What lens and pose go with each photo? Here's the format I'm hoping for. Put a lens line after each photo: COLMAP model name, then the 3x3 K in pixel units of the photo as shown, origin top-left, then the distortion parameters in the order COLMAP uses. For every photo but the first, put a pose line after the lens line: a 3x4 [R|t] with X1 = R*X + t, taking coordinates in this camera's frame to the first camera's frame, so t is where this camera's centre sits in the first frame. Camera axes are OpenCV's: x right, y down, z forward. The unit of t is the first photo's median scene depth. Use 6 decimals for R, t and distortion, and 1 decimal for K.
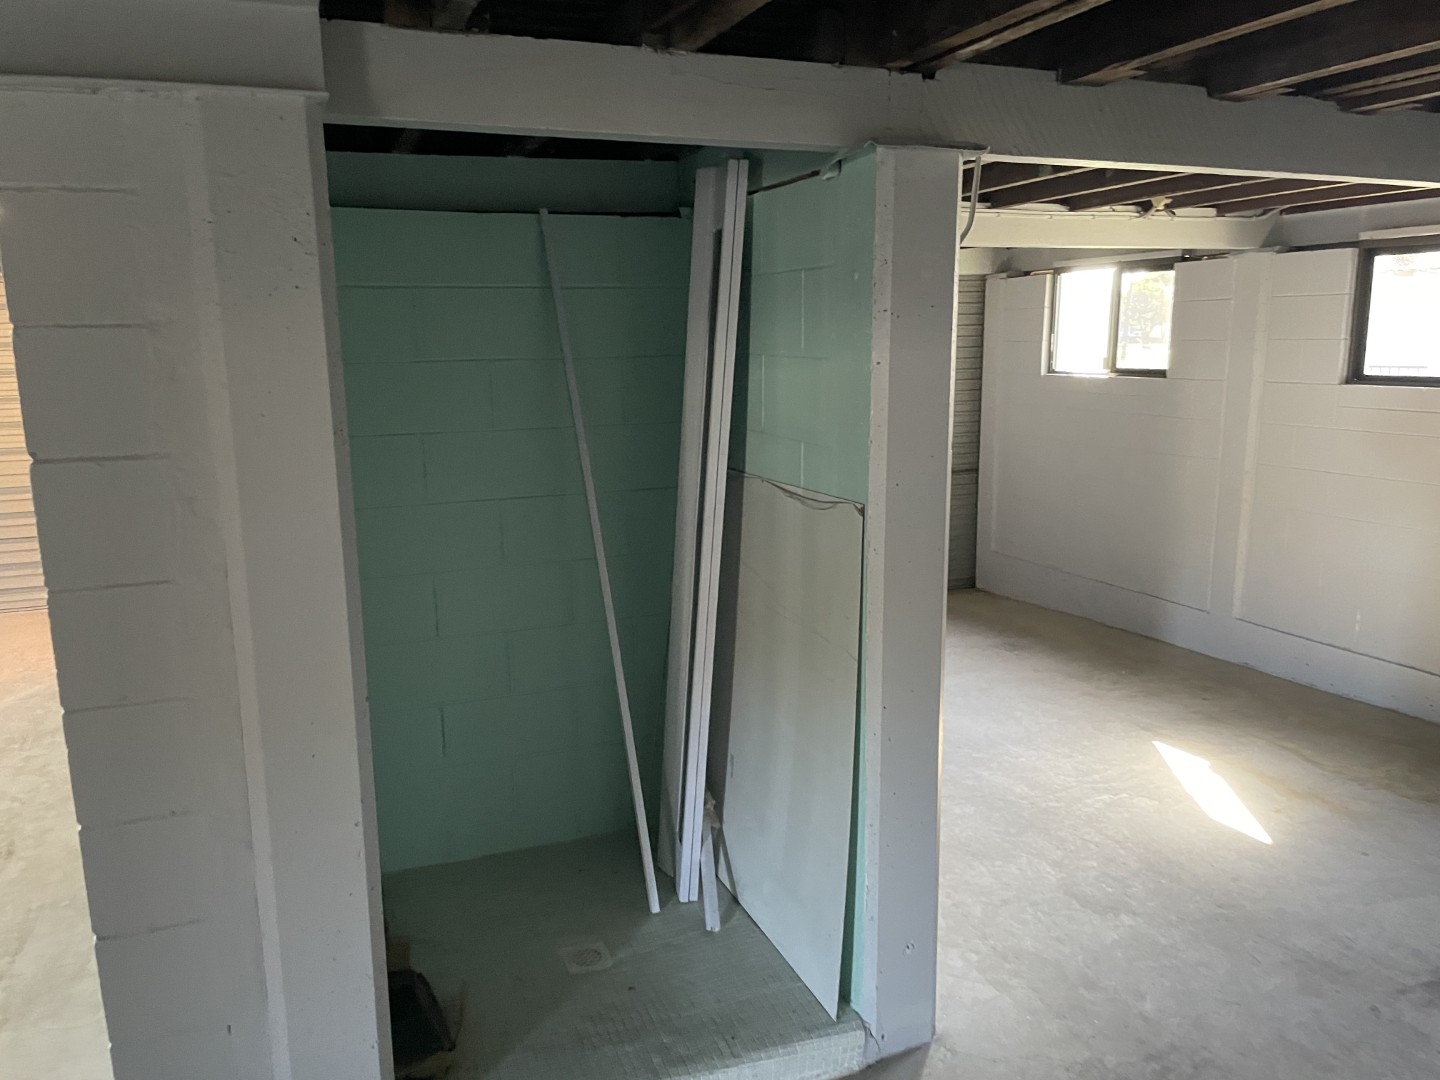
lens RADIAL K [[1079.5, 0, 718.6], [0, 1079.5, 546.1], [0, 0, 1]] dist [0.090142, -0.113927]
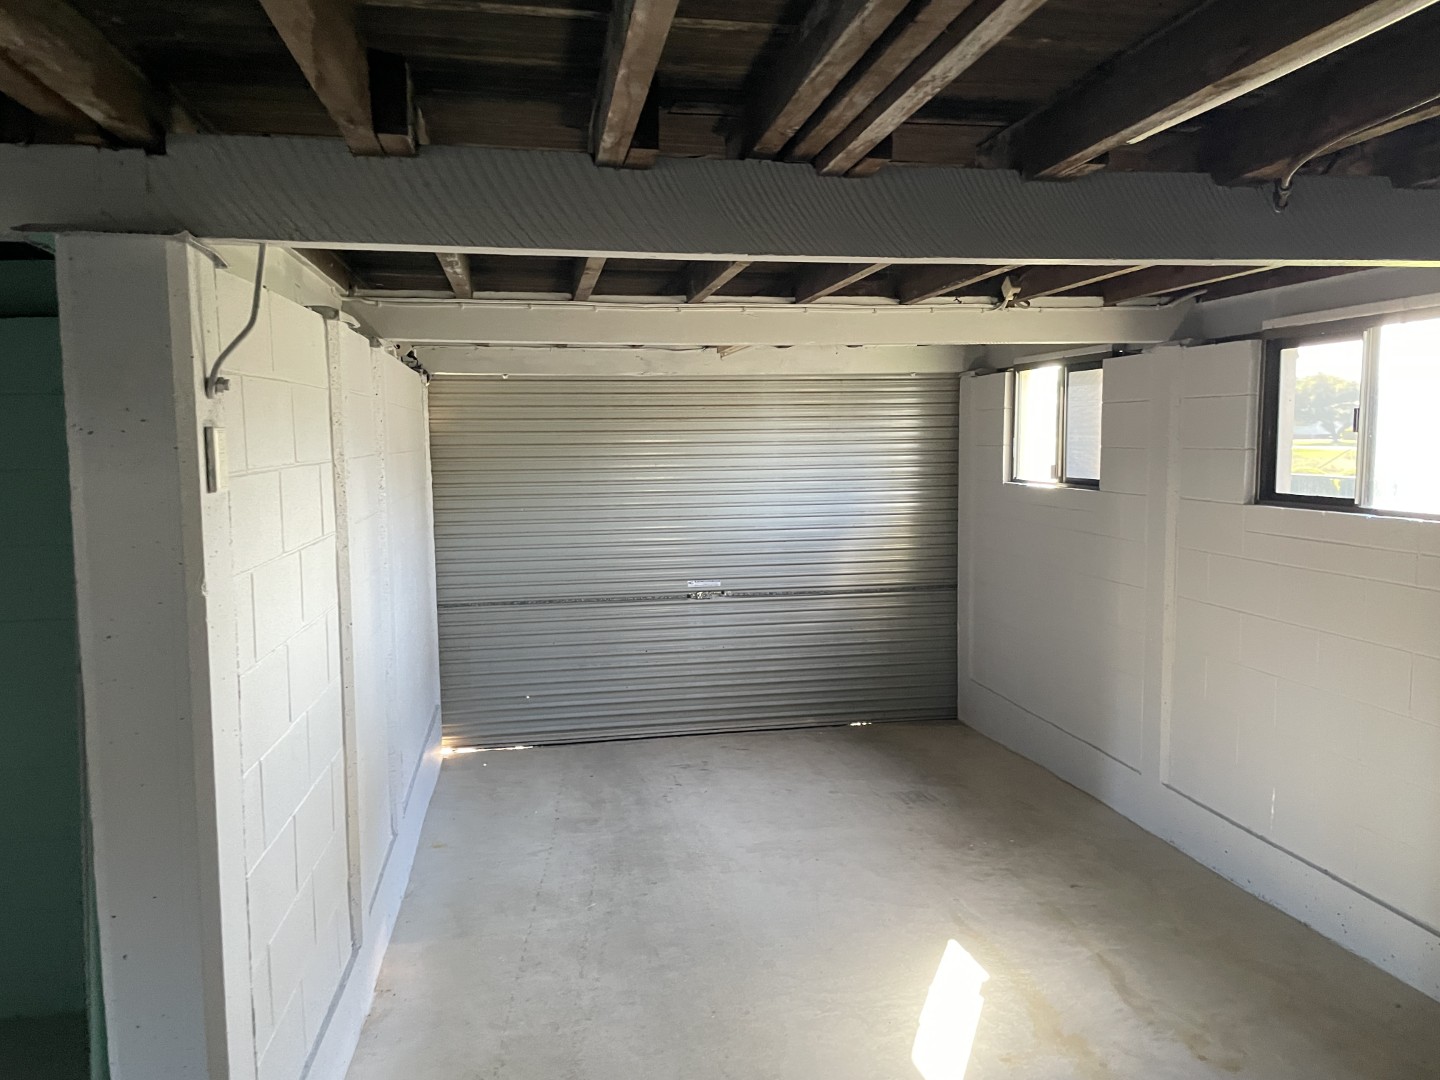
lens RADIAL K [[1079.5, 0, 718.6], [0, 1079.5, 546.1], [0, 0, 1]] dist [0.090142, -0.113927]
pose [[0.978273, 0.021885, -0.206160, 0.325609], [-0.039380, 0.995924, -0.081144, -0.033078], [0.203544, 0.087500, 0.975148, 0.124024]]
